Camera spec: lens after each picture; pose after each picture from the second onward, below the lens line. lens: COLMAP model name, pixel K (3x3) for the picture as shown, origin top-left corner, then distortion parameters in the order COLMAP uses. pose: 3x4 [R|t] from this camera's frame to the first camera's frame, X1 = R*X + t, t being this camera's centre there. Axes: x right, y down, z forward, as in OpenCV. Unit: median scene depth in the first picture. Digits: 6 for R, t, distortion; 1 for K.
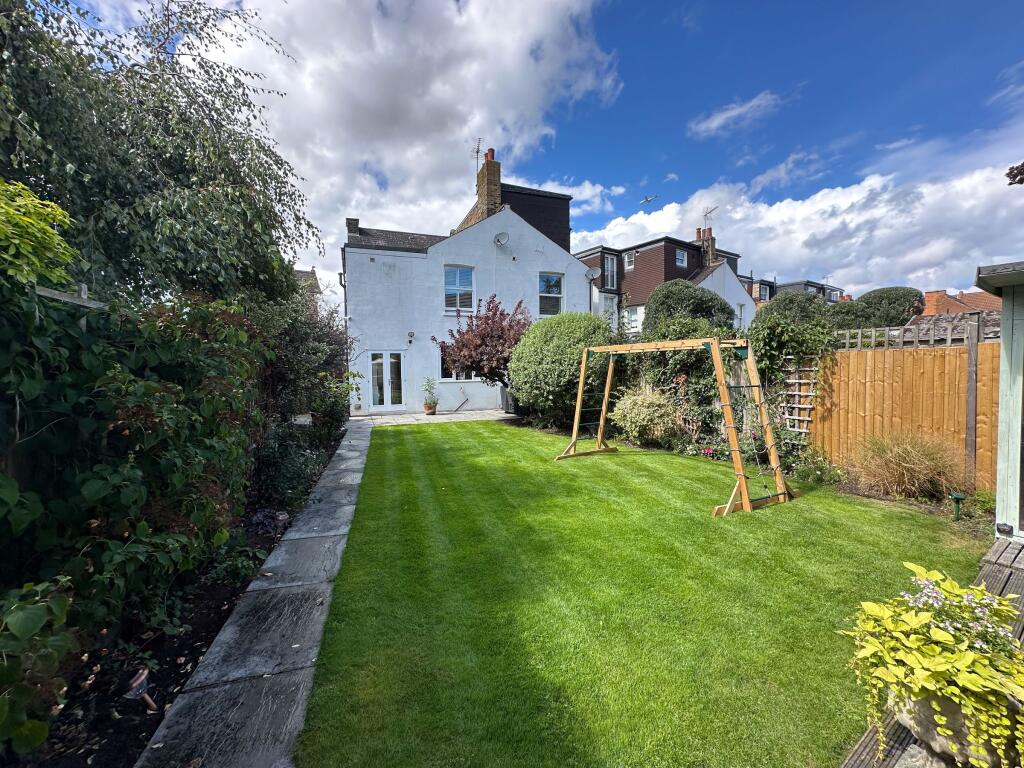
lens RADIAL K [[412.9, 0, 523.4], [0, 412.9, 384.6], [0, 0, 1]] dist [0.000682, 0.000055]
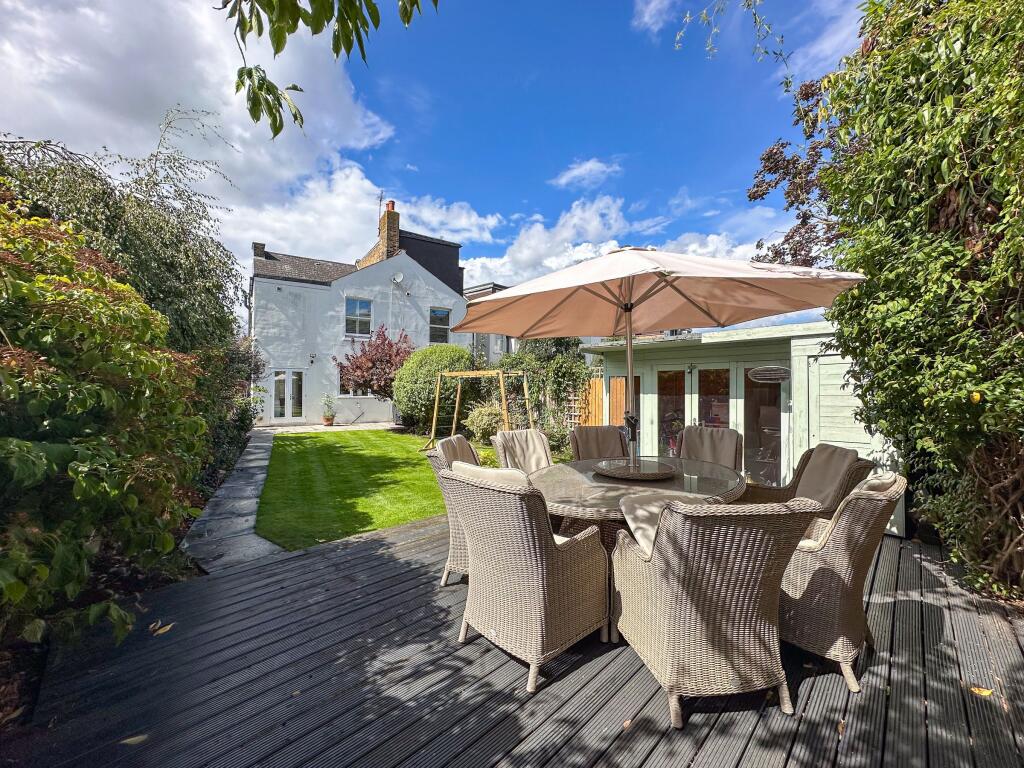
lens RADIAL K [[423.3, 0, 512.0], [0, 423.3, 384.0], [0, 0, 1]] dist [0.000313, 0.000137]
pose [[0.985005, 0.022795, 0.171015, 0.087709], [-0.013763, 0.998456, -0.053813, 0.015429], [-0.171978, 0.050652, 0.983798, -0.298159]]
